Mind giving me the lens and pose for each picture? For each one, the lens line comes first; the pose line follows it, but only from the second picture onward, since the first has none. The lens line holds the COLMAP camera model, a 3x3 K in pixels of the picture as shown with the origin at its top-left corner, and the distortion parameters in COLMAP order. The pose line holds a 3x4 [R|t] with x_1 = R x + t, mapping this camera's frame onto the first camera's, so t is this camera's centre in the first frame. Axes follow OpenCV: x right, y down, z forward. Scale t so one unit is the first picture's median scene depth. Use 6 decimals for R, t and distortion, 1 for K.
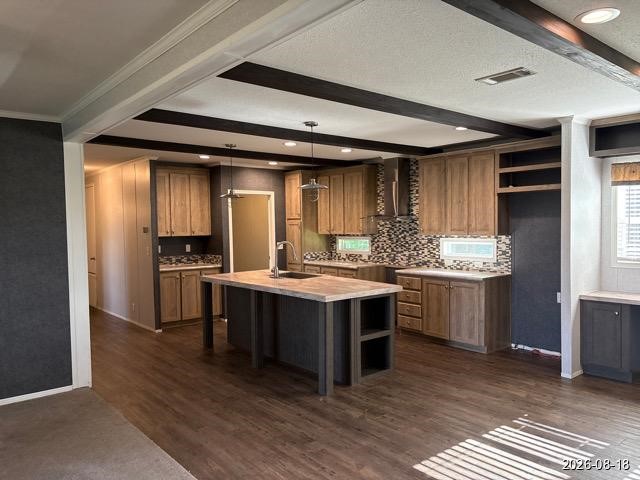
lens RADIAL K [[482.3, 0, 322.4], [0, 482.3, 241.9], [0, 0, 1]] dist [0.052909, -0.060051]
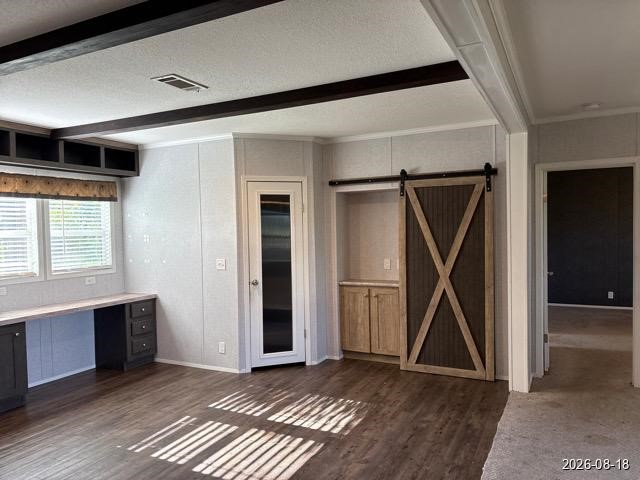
lens RADIAL K [[482.3, 0, 321.5], [0, 482.3, 236.6], [0, 0, 1]] dist [0.052909, -0.060051]
pose [[-0.399714, 0.003443, 0.916634, -0.356343], [0.060786, 0.997891, 0.022759, -0.018352], [-0.914622, 0.064816, -0.399080, 0.636648]]
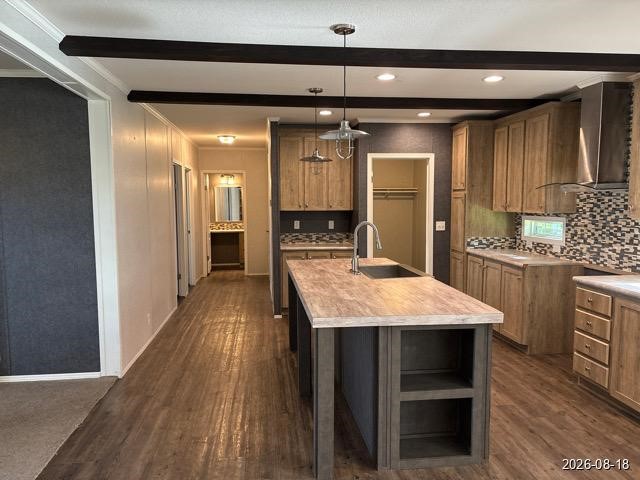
lens RADIAL K [[482.3, 0, 315.2], [0, 482.3, 245.3], [0, 0, 1]] dist [0.052909, -0.060051]
pose [[0.832672, 0.062091, -0.550274, 0.233566], [-0.028184, 0.997158, 0.069869, -0.012724], [0.553049, -0.042669, 0.832056, 0.362974]]
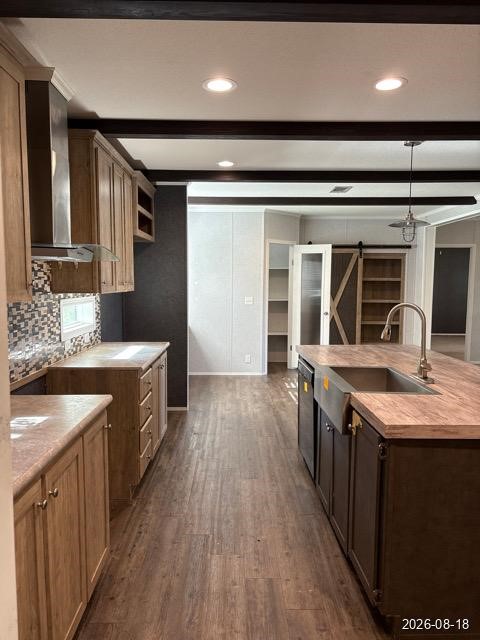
lens RADIAL K [[482.3, 0, 237.3], [0, 482.3, 323.4], [0, 0, 1]] dist [0.052909, -0.060051]
pose [[-0.770707, -0.046359, 0.635501, -0.248793], [0.030348, 0.993547, 0.109283, -0.037930], [-0.636467, 0.103512, -0.764327, 1.424804]]
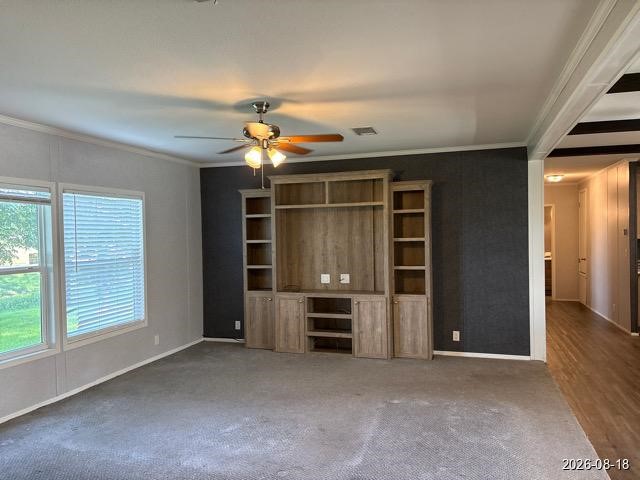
lens RADIAL K [[482.3, 0, 321.4], [0, 482.3, 243.4], [0, 0, 1]] dist [0.052909, -0.060051]
pose [[0.537512, 0.021103, -0.842992, 0.179934], [-0.025423, 0.999638, 0.008814, 0.007421], [0.842873, 0.016694, 0.537854, -0.086743]]
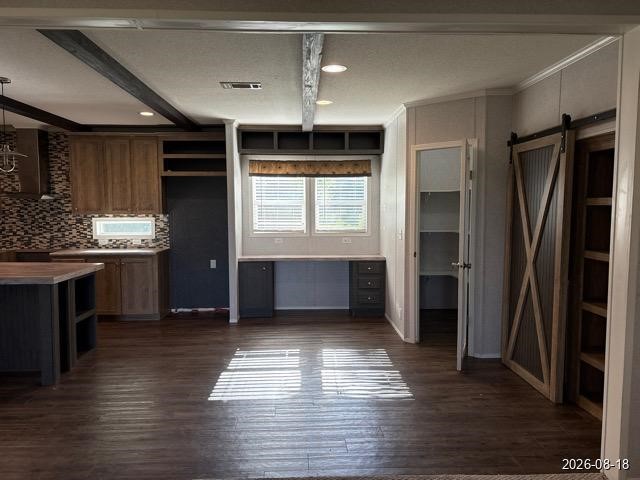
lens RADIAL K [[482.3, 0, 321.4], [0, 482.3, 246.5], [0, 0, 1]] dist [0.052909, -0.060051]
pose [[0.607817, -0.052445, 0.792343, -0.293979], [0.024395, 0.998579, 0.047382, 0.016592], [-0.793702, -0.009470, 0.608233, 0.025719]]
